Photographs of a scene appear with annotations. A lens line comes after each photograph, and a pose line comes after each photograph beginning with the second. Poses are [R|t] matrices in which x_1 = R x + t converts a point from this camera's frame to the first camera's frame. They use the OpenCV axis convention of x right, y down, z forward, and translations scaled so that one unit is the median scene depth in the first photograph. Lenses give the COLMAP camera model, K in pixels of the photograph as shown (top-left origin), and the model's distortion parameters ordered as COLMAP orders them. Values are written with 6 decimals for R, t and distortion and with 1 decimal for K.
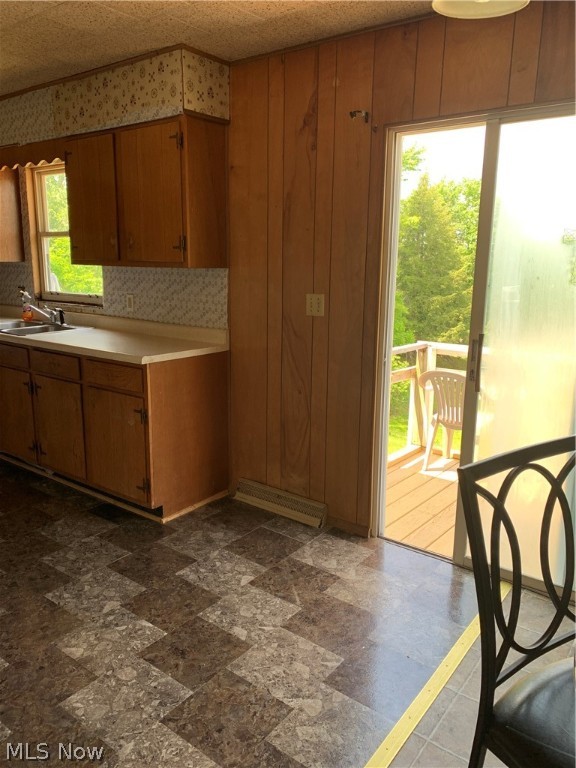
lens RADIAL K [[587.8, 0, 292.9], [0, 587.8, 381.5], [0, 0, 1]] dist [0.027631, -0.022695]
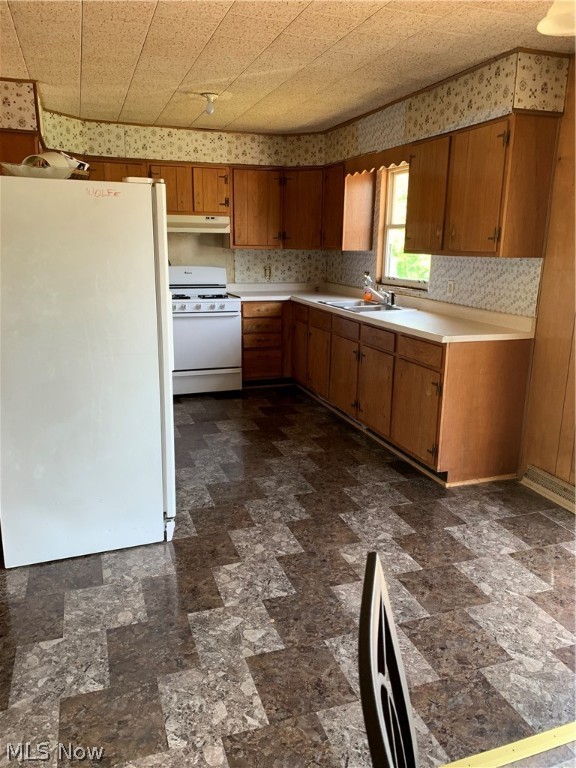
lens RADIAL K [[587.8, 0, 289.3], [0, 587.8, 380.8], [0, 0, 1]] dist [0.027631, -0.022695]
pose [[0.831097, 0.127354, -0.541350, 0.117474], [-0.117227, 0.991673, 0.053322, 0.017215], [0.543632, 0.019145, 0.839105, -0.105638]]
